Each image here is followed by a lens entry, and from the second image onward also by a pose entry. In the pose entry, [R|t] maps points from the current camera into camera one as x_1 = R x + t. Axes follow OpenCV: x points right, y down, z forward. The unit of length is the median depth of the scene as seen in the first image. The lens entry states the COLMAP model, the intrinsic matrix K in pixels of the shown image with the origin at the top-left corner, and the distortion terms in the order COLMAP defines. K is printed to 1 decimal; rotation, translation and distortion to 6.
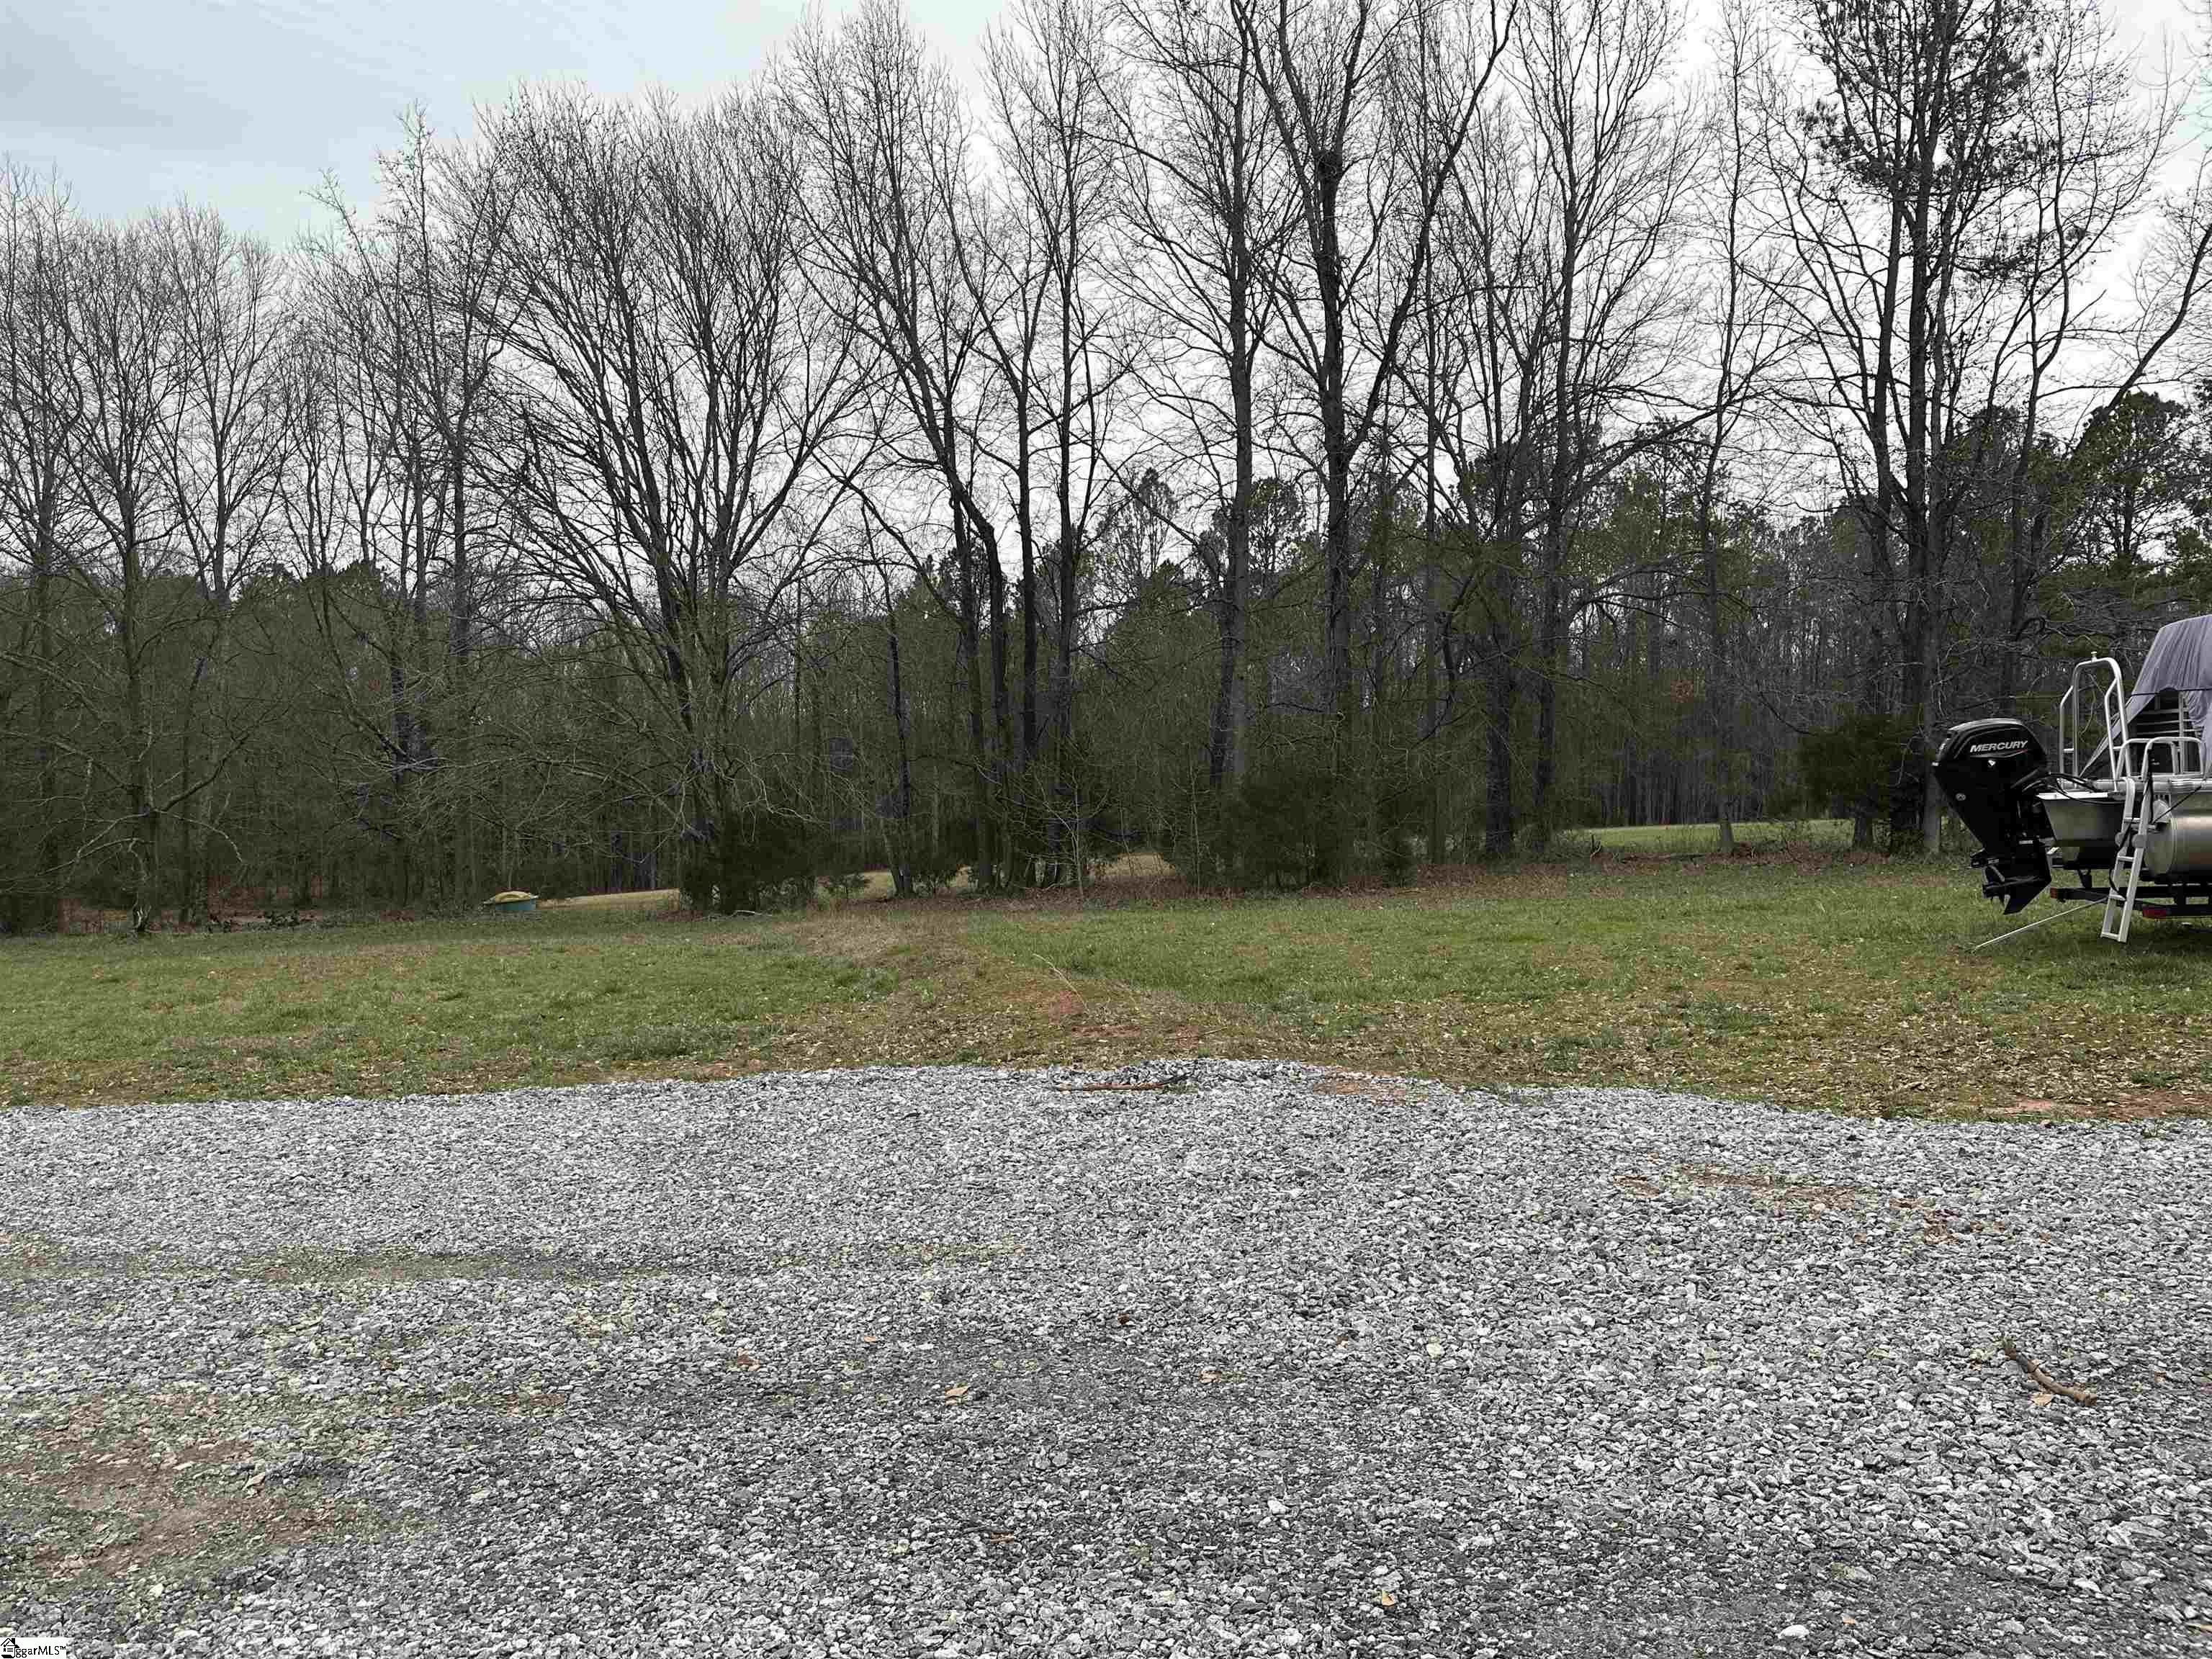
lens RADIAL K [[1501.2, 0, 1078.6], [0, 1501.2, 852.3], [0, 0, 1]] dist [0.005651, -0.034214]
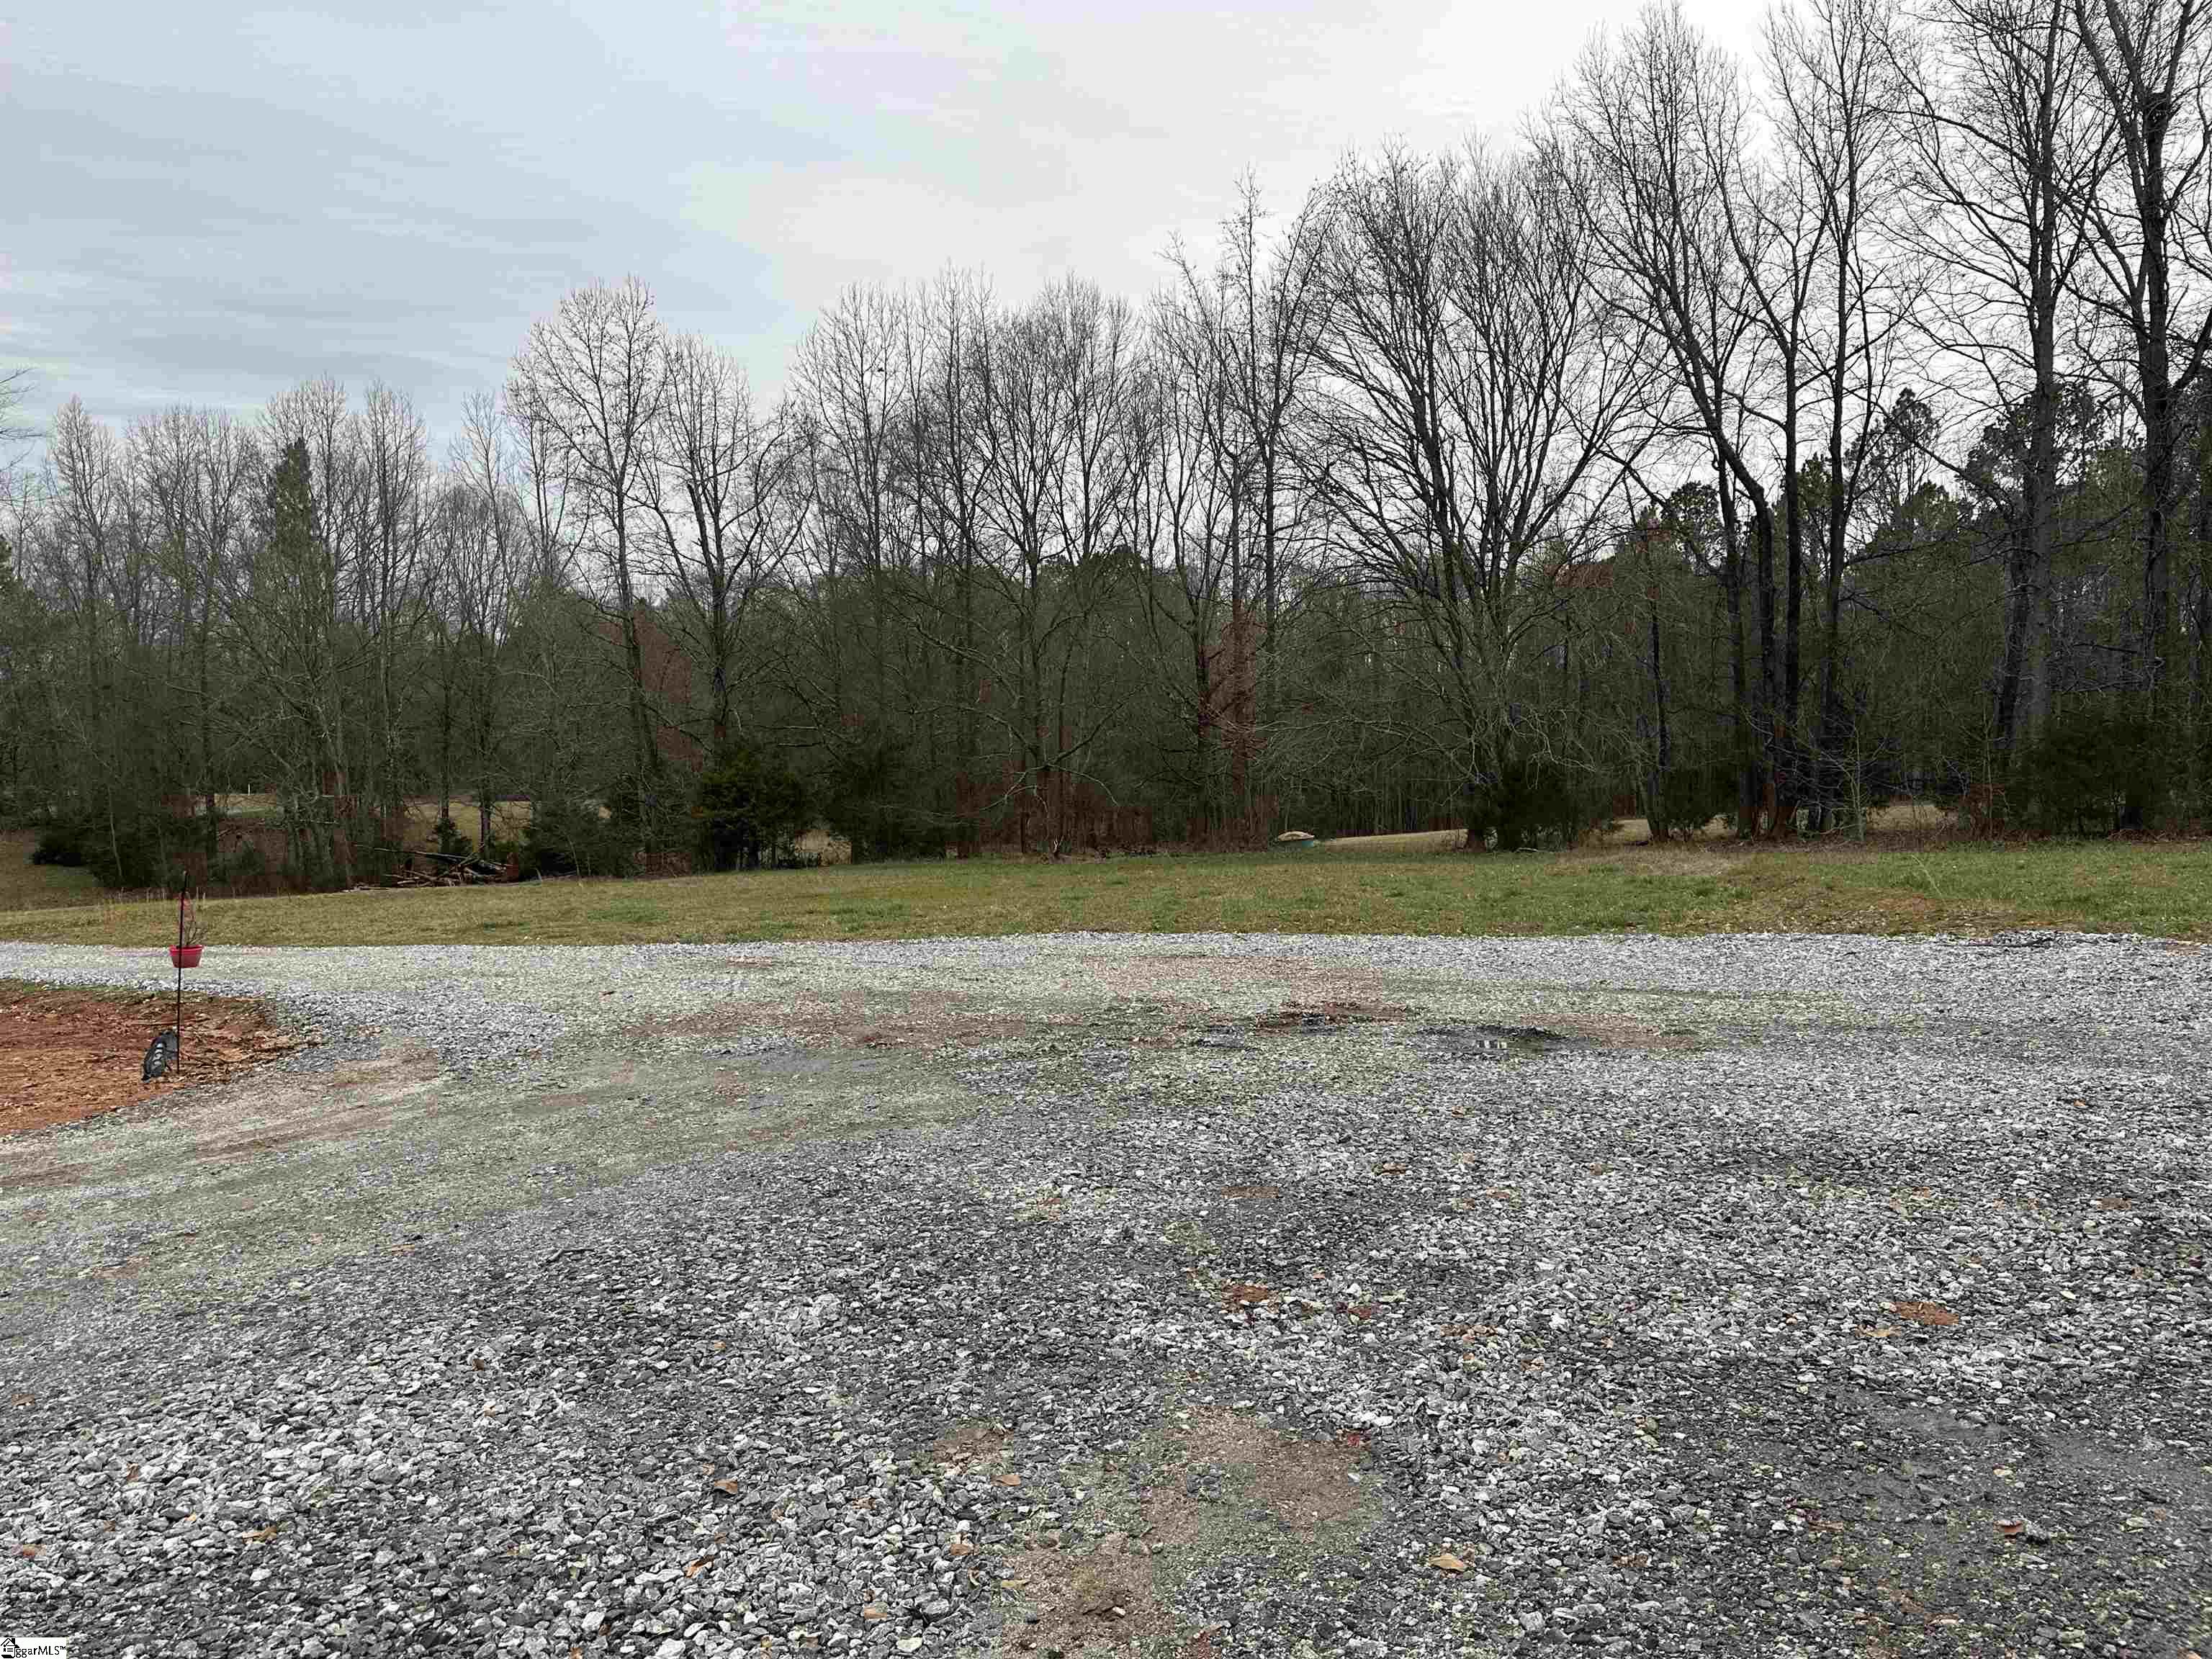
lens RADIAL K [[1516.8, 0, 1099.0], [0, 1516.8, 845.5], [0, 0, 1]] dist [-0.014737, -0.005155]
pose [[0.908372, 0.015841, -0.417862, -0.034705], [-0.004491, 0.999594, 0.028133, 0.004737], [0.418138, -0.023678, 0.908075, -0.156644]]
